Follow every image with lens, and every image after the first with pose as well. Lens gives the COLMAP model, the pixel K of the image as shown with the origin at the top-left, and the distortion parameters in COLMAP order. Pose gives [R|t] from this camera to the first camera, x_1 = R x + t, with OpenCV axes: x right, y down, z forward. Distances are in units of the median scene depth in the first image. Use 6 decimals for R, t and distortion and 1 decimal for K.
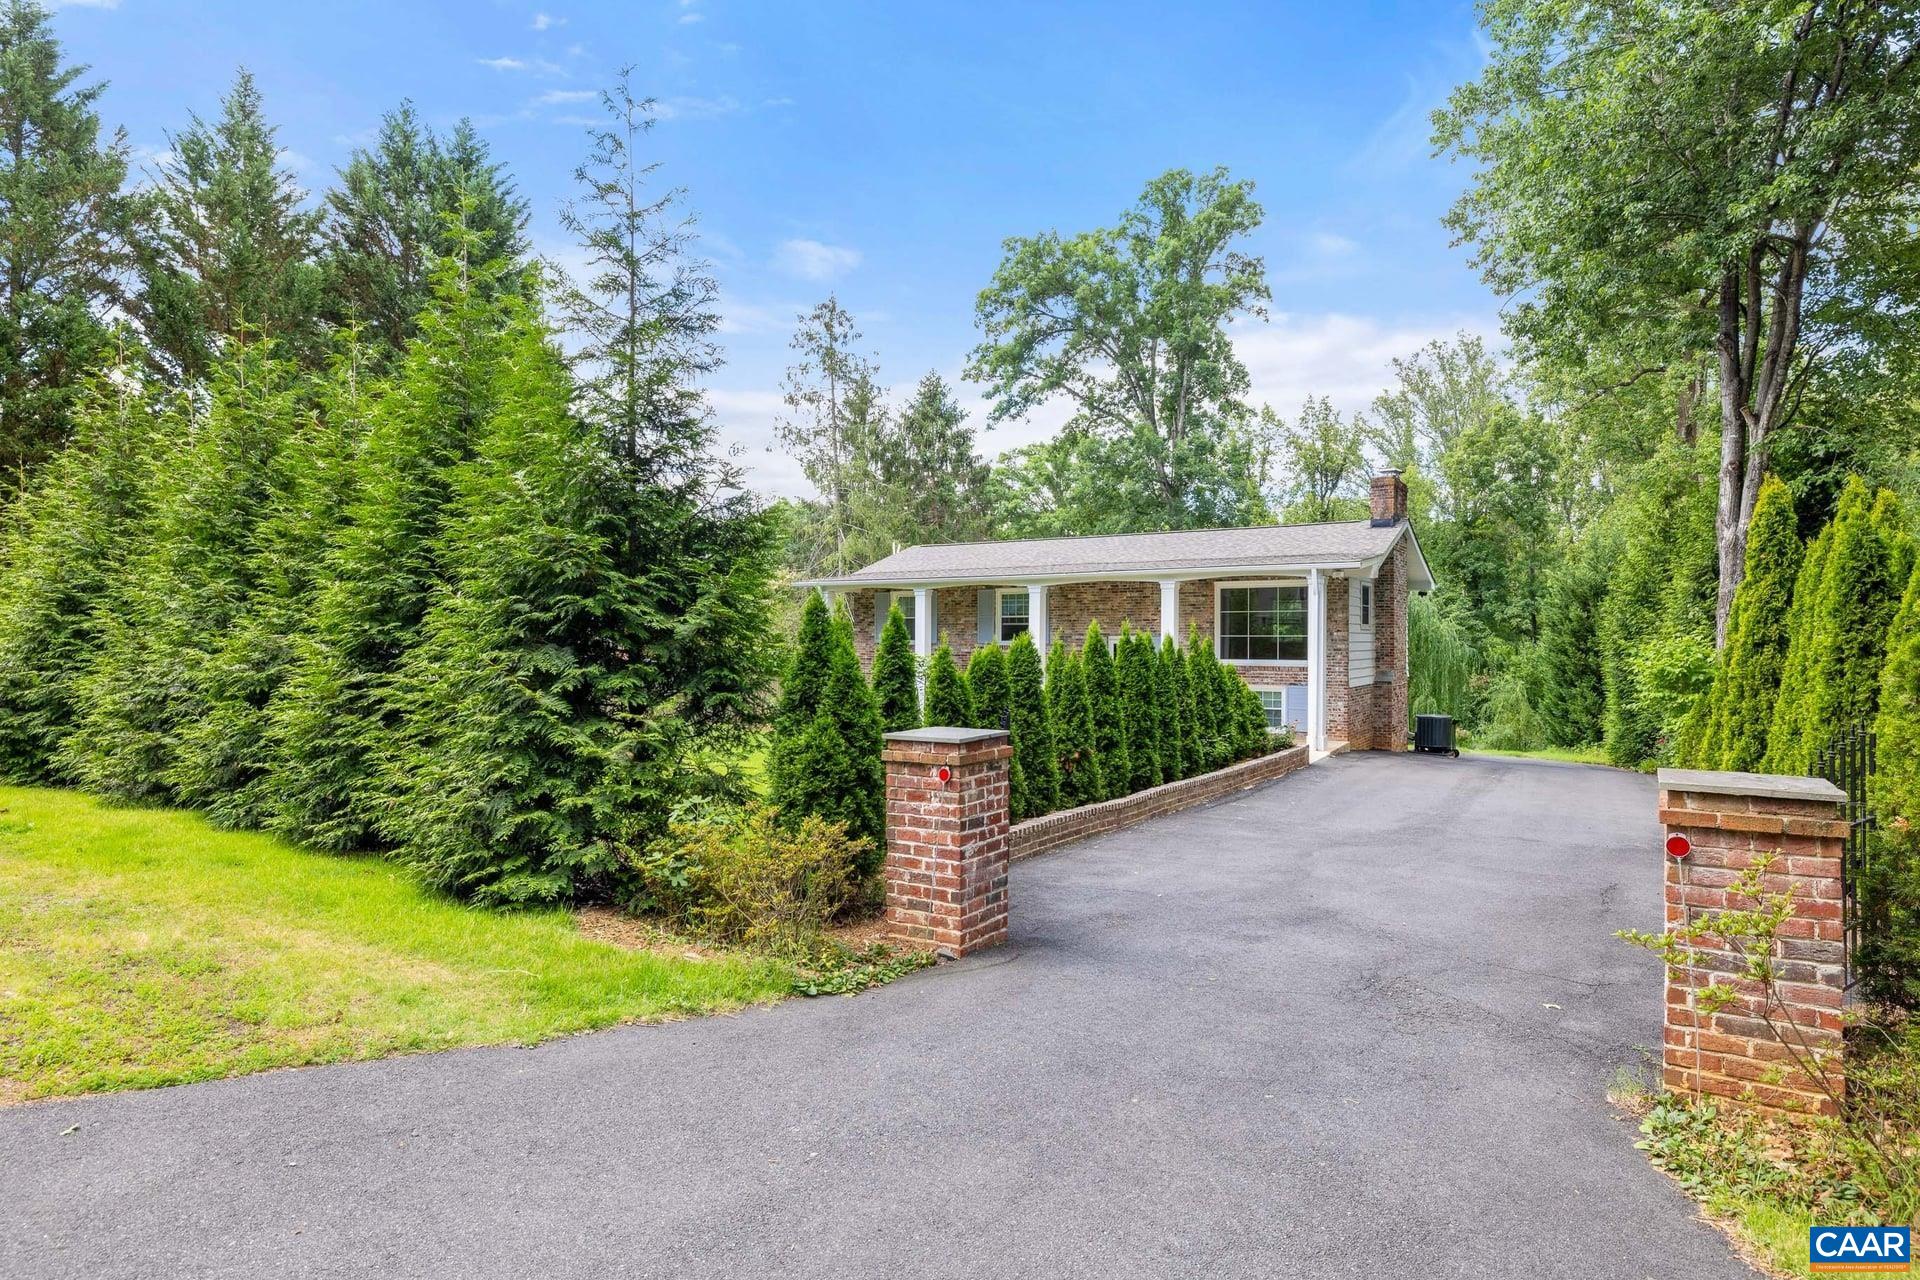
lens RADIAL K [[1058.2, 0, 973.0], [0, 1058.2, 642.8], [0, 0, 1]] dist [0.034928, -0.000374]
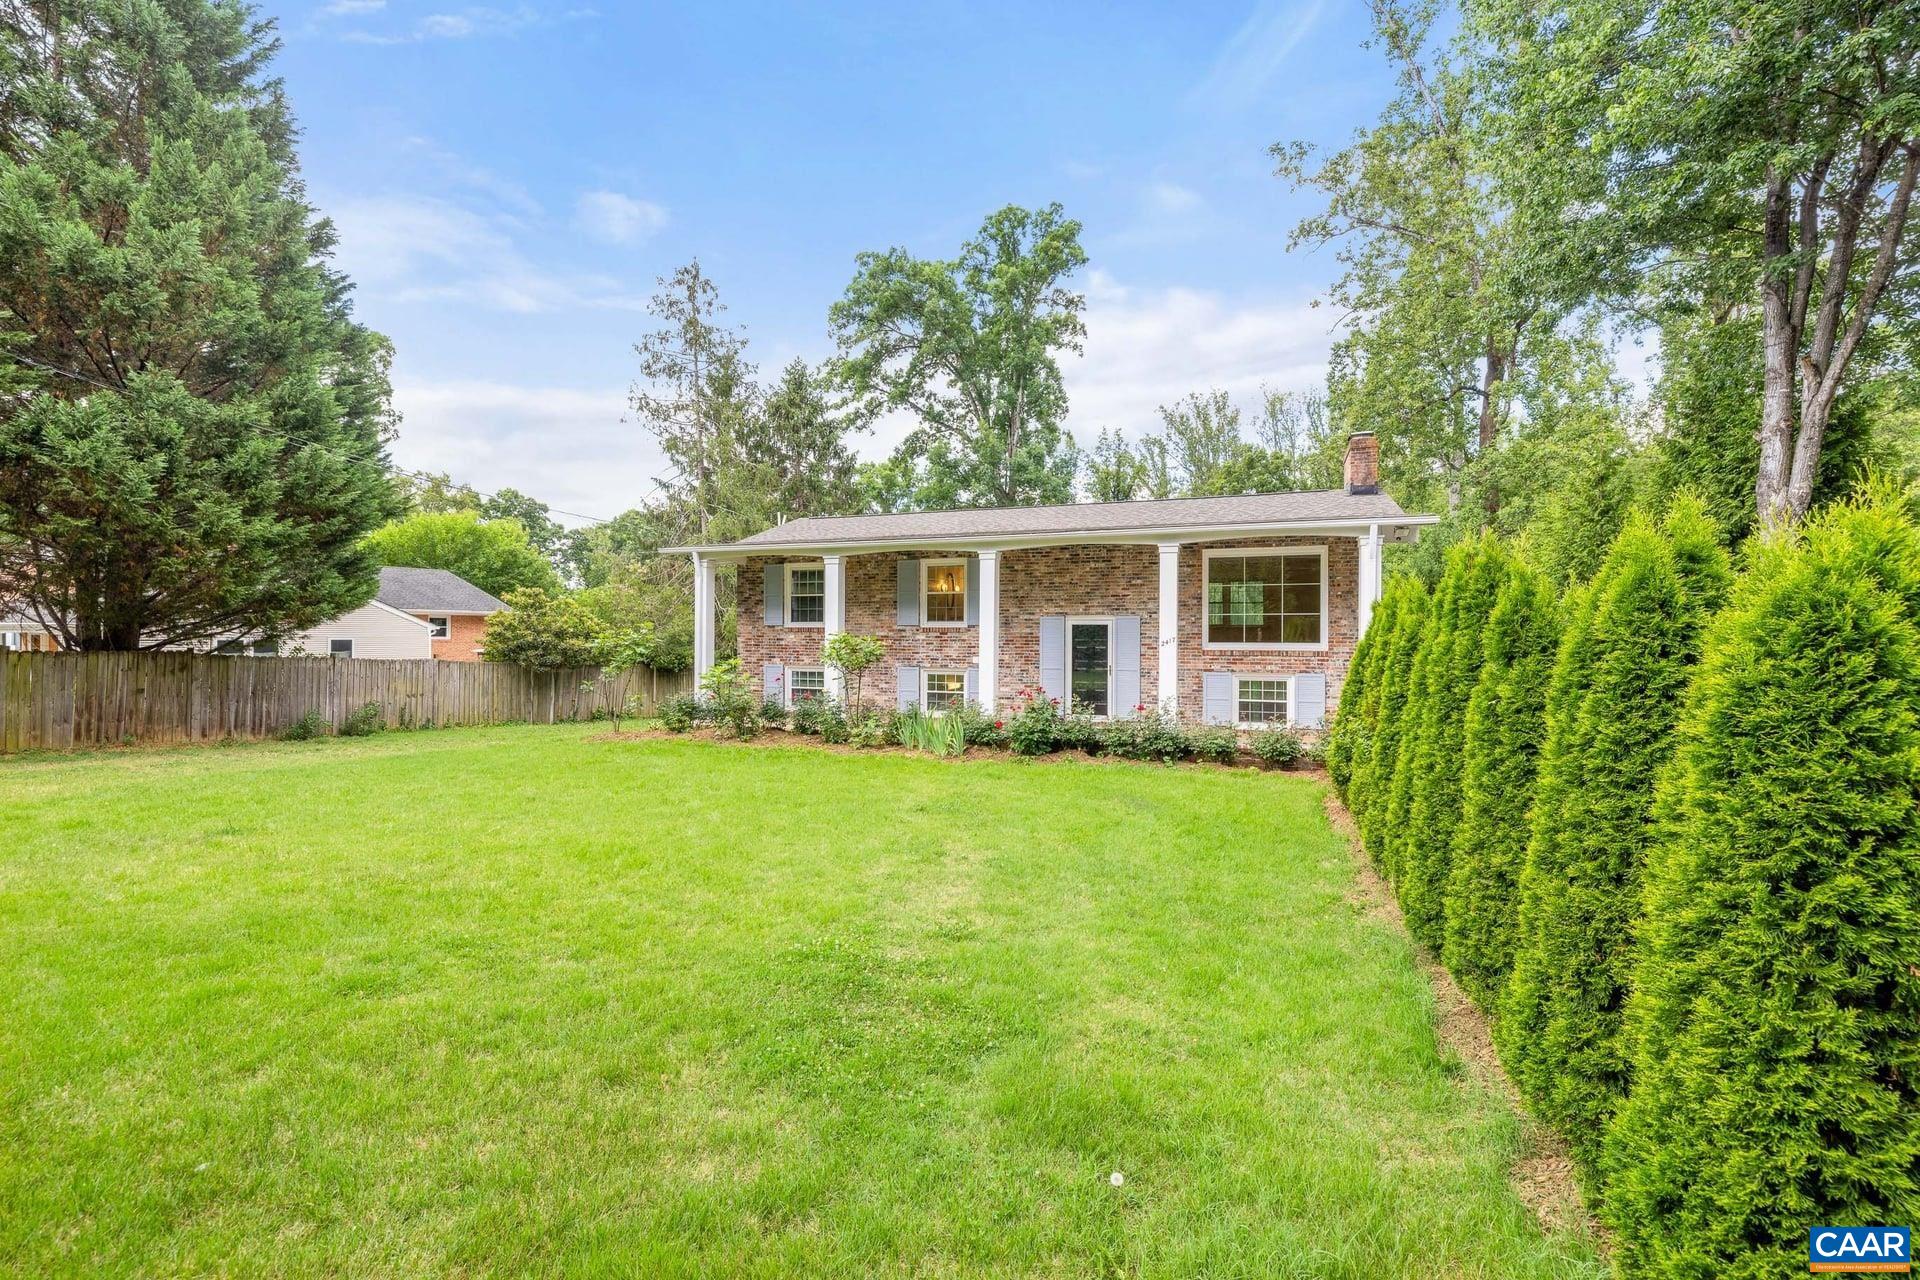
lens RADIAL K [[808.8, 0, 960.0], [0, 808.8, 640.0], [0, 0, 1]] dist [0.009069, 0.000295]
pose [[0.978412, -0.001609, 0.206657, -0.037395], [0.001311, 0.999998, 0.001577, 0.004869], [-0.206660, -0.001272, 0.978412, 0.179940]]
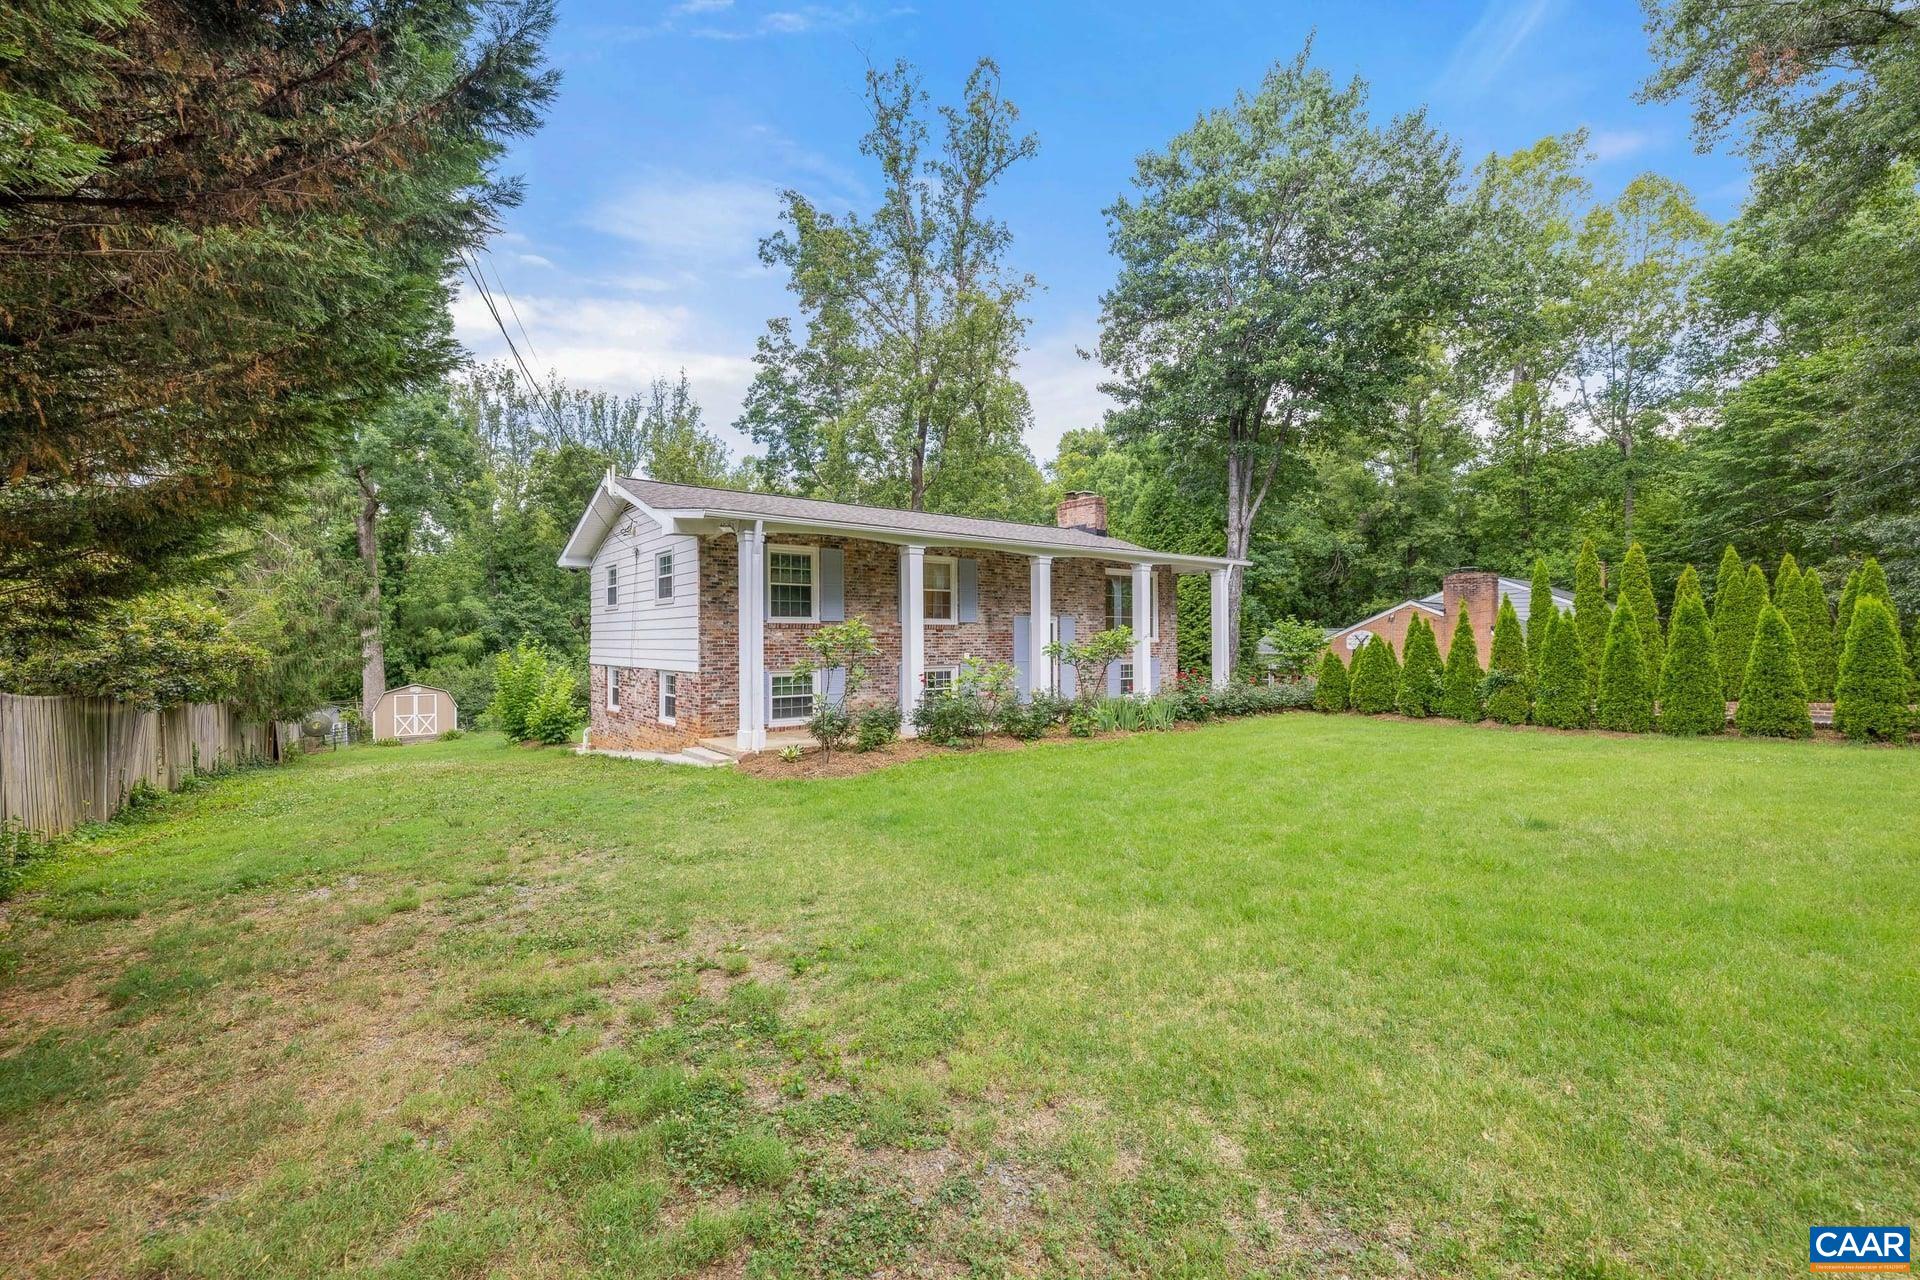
lens RADIAL K [[812.9, 0, 969.0], [0, 812.9, 631.0], [0, 0, 1]] dist [0.006574, -0.000504]
pose [[0.334418, 0.001059, 0.942424, -0.252943], [0.007909, 0.999961, -0.003930, 0.004404], [-0.942392, 0.008768, 0.334396, 0.353147]]
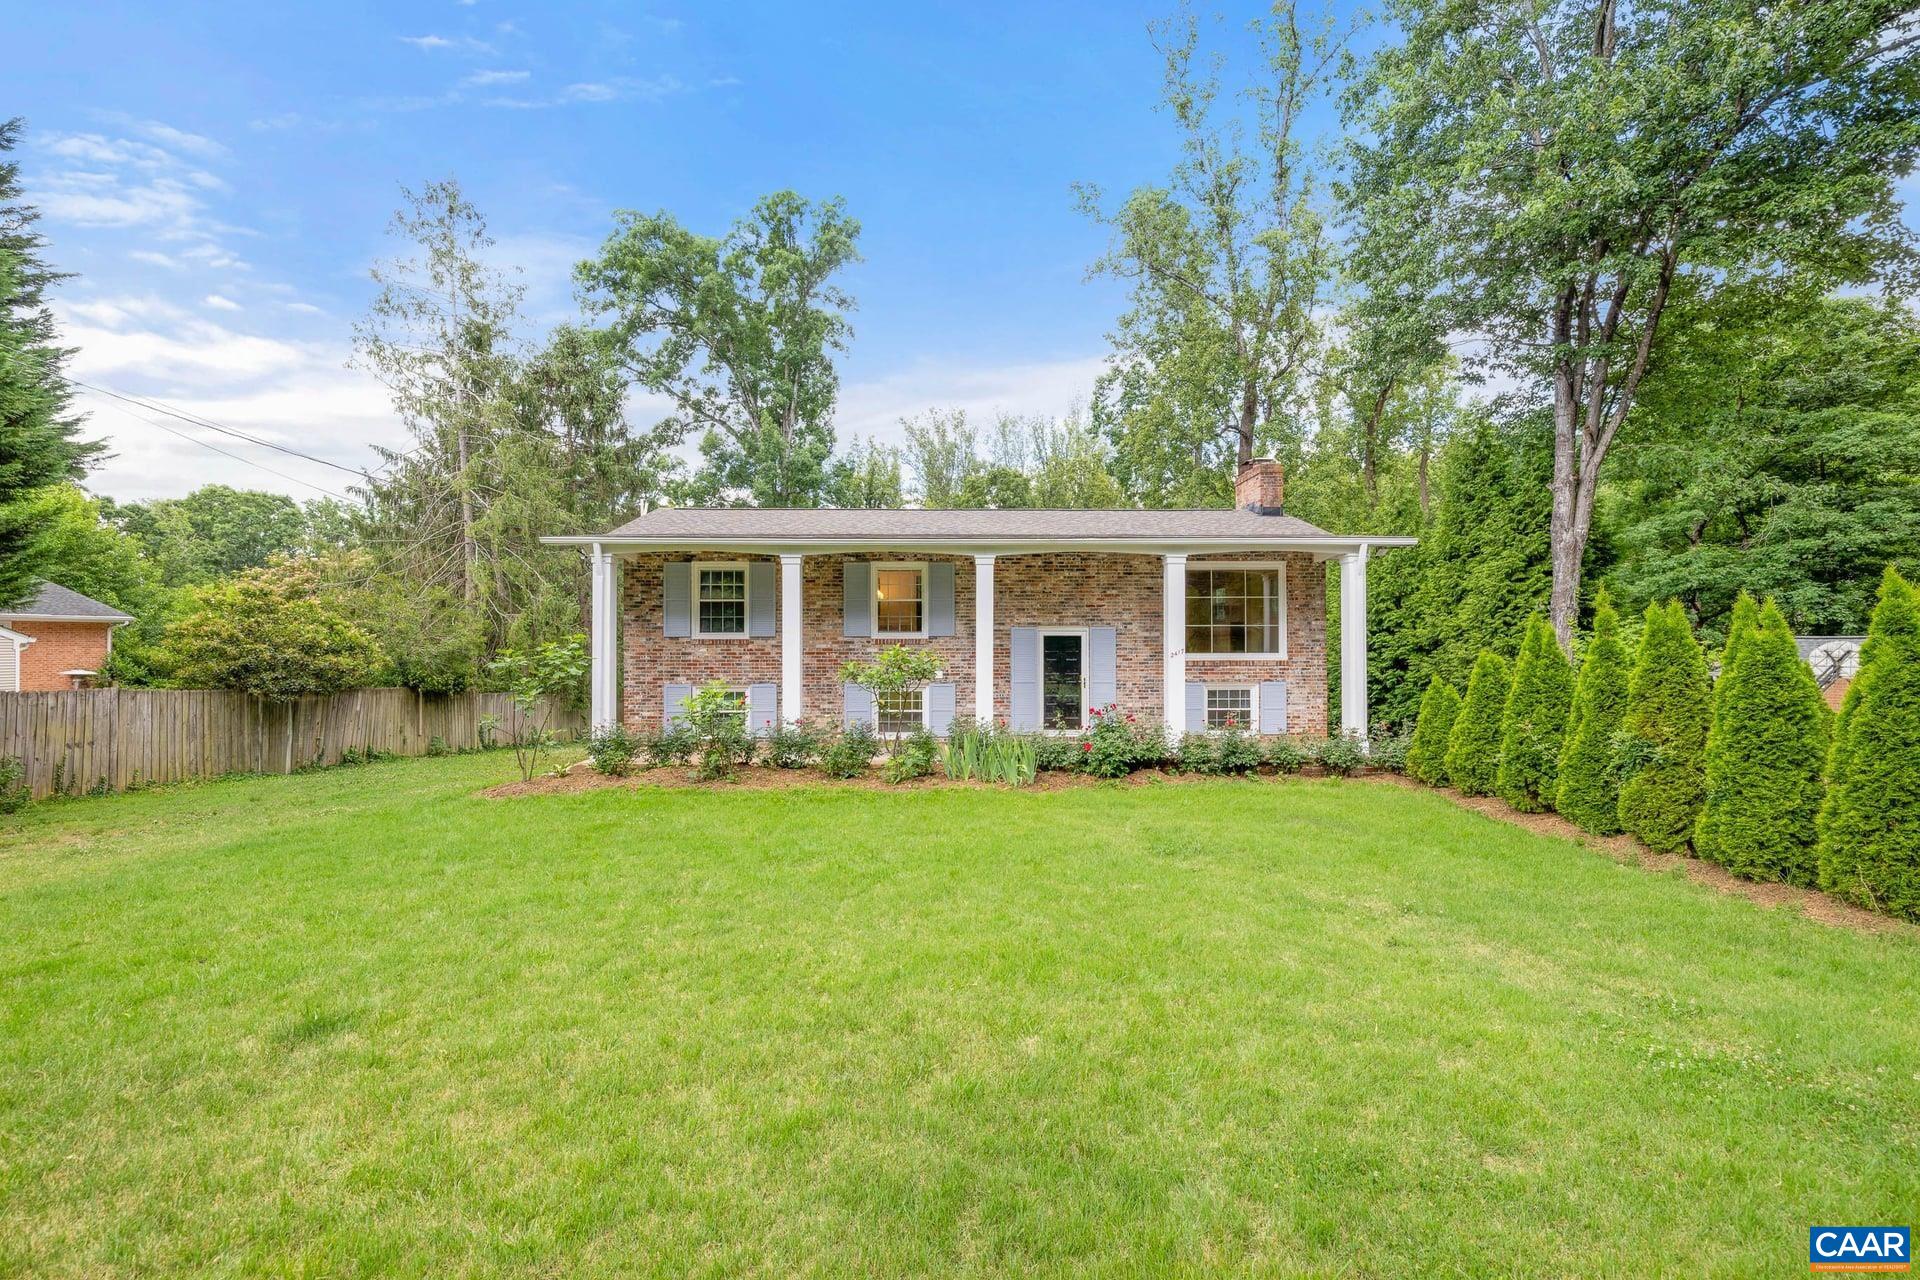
lens RADIAL K [[815.4, 0, 960.0], [0, 815.4, 640.0], [0, 0, 1]] dist [0.010443, 0.000498]
pose [[0.833541, -0.002455, 0.552453, -0.110471], [0.007861, 0.999942, -0.007417, 0.003301], [-0.552402, 0.010525, 0.833511, 0.235248]]
